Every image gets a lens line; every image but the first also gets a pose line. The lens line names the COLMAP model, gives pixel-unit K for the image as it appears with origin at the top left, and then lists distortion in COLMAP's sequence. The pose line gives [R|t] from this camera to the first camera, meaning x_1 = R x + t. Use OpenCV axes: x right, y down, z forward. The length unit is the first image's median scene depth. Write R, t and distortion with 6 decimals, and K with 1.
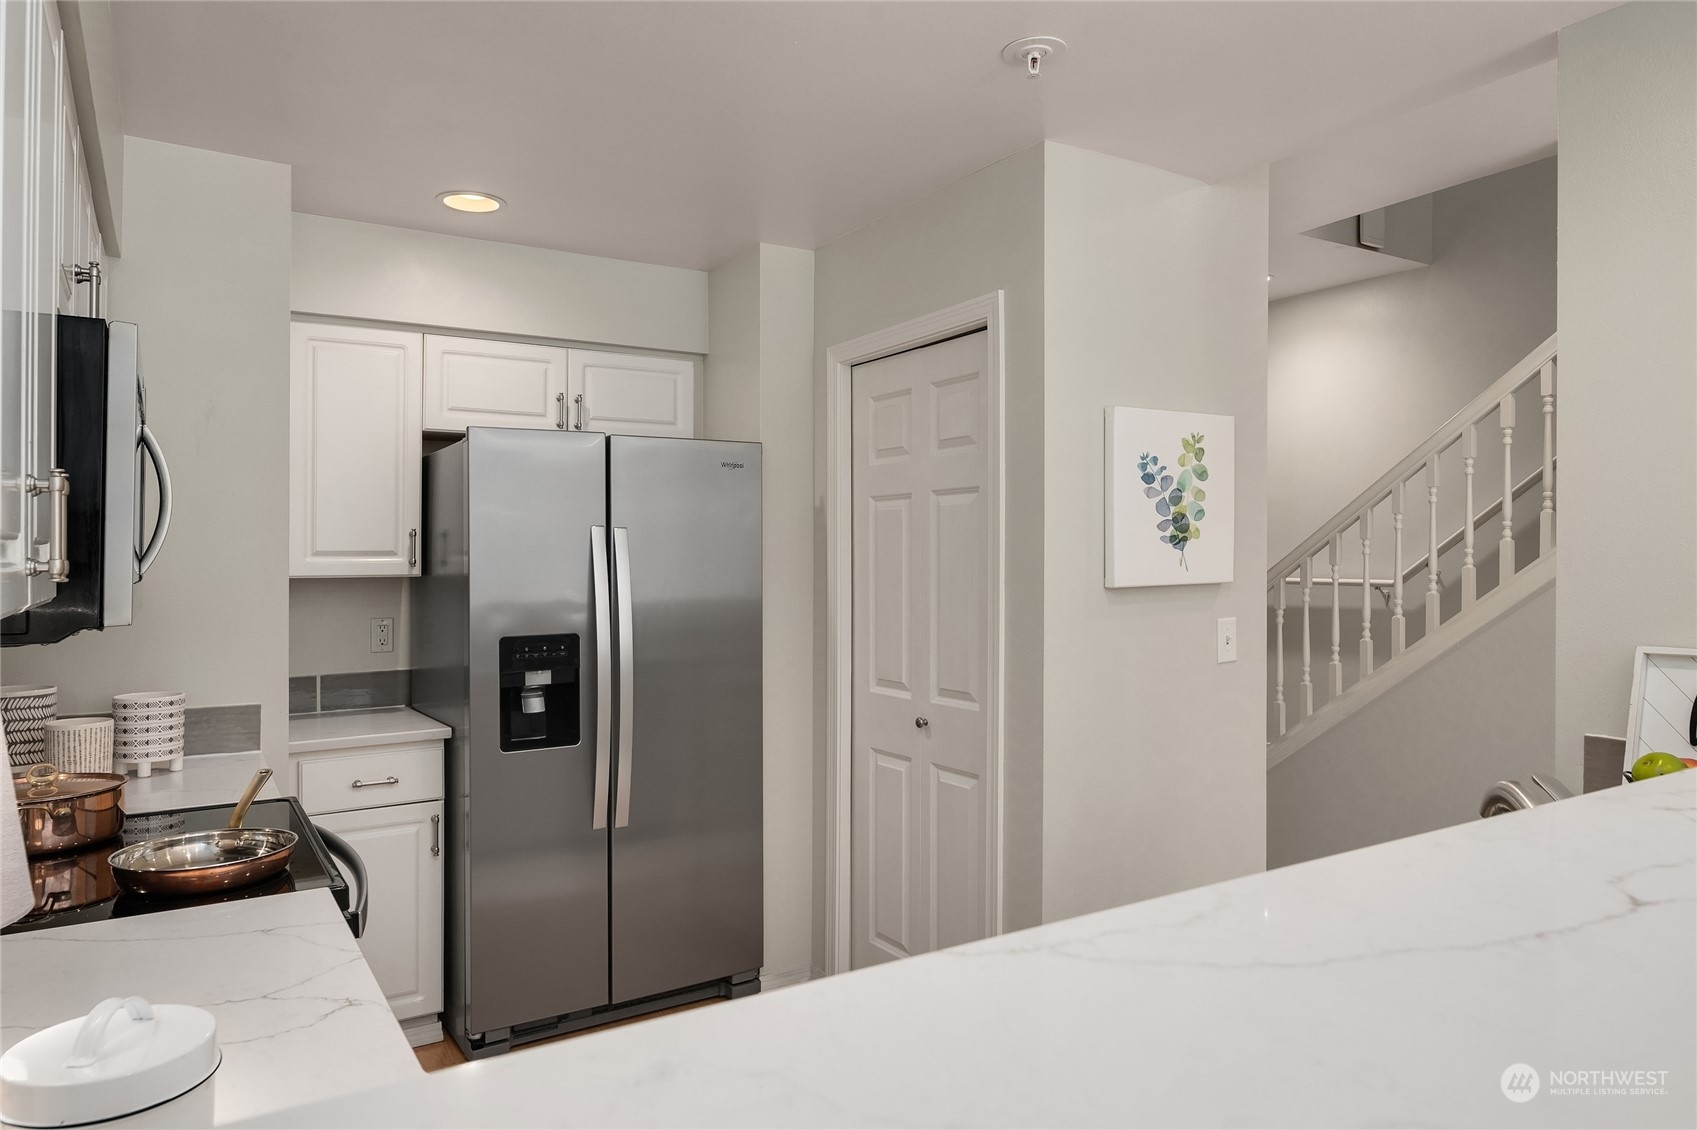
lens RADIAL K [[1110.4, 0, 848.0], [0, 1110.4, 559.8], [0, 0, 1]] dist [-0.000643, -0.000149]
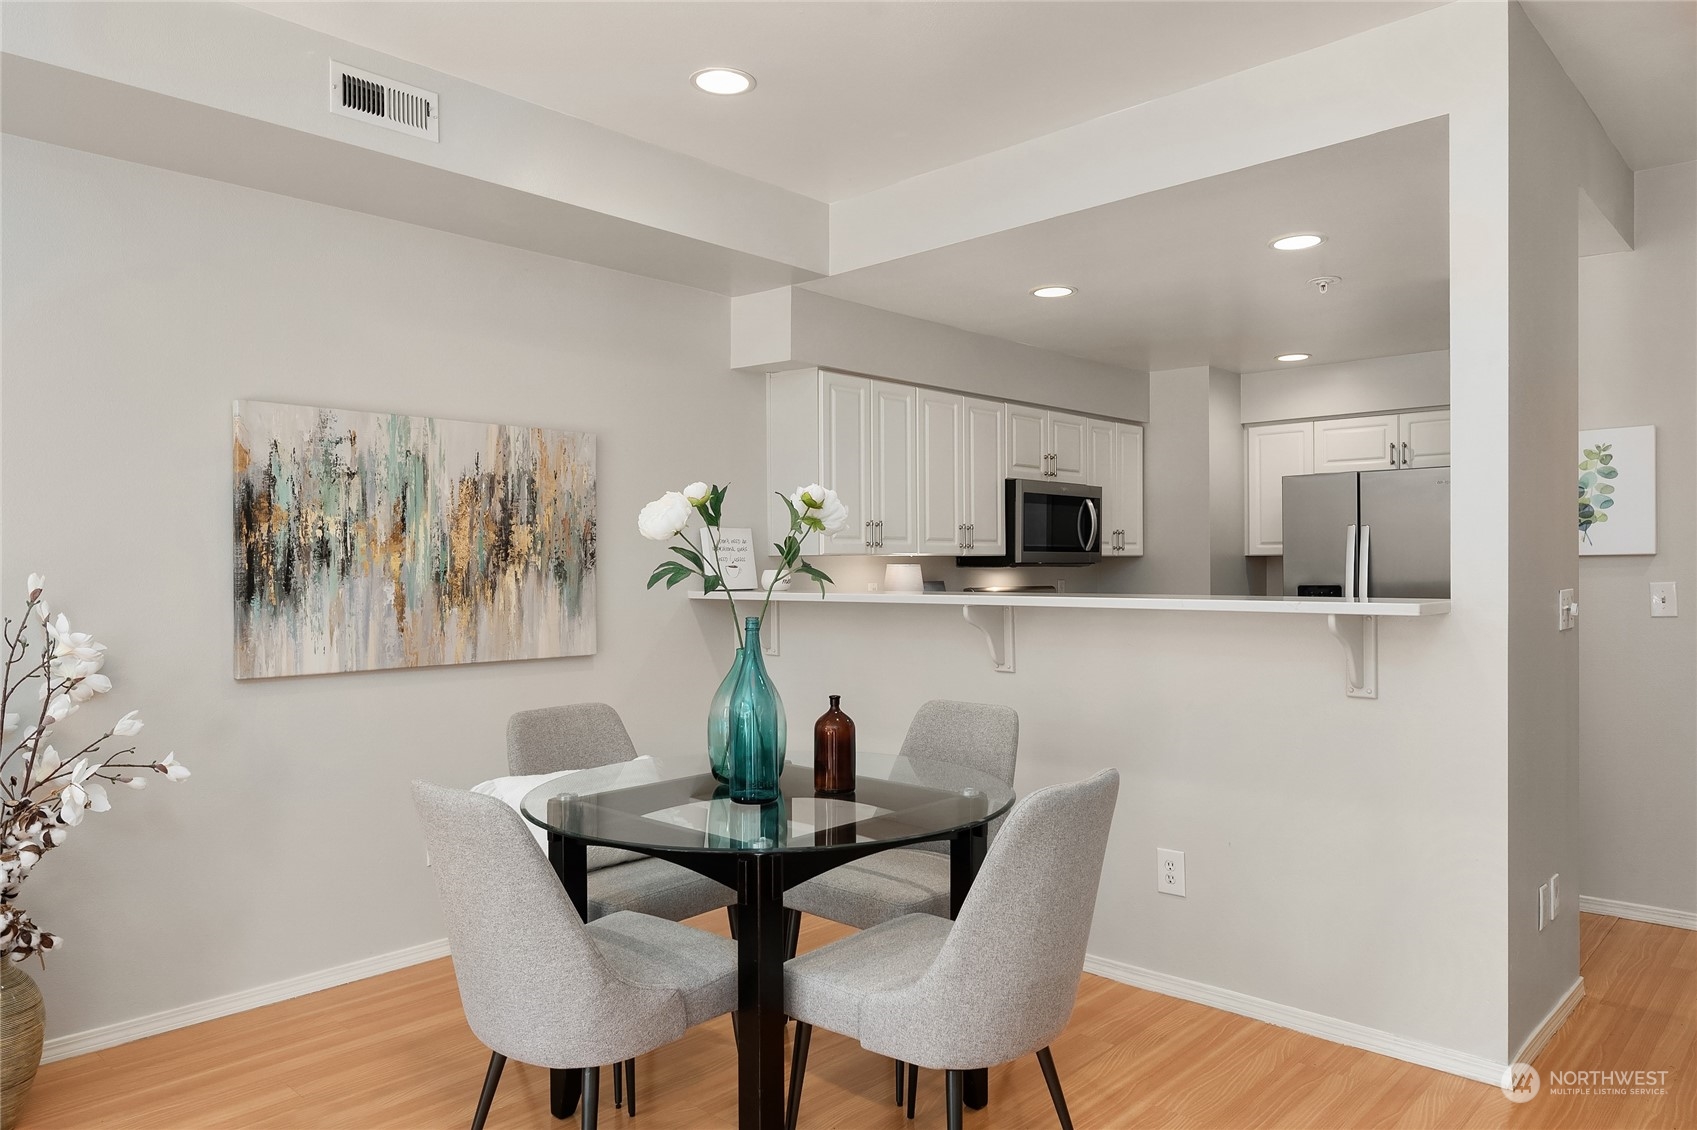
lens RADIAL K [[1110.4, 0, 848.3], [0, 1110.4, 563.3], [0, 0, 1]] dist [-0.000643, -0.000149]
pose [[0.239943, 0.005015, -0.970774, 1.410859], [0.001429, 0.999984, 0.005519, 0.023195], [0.970786, -0.002712, 0.239932, -0.223007]]
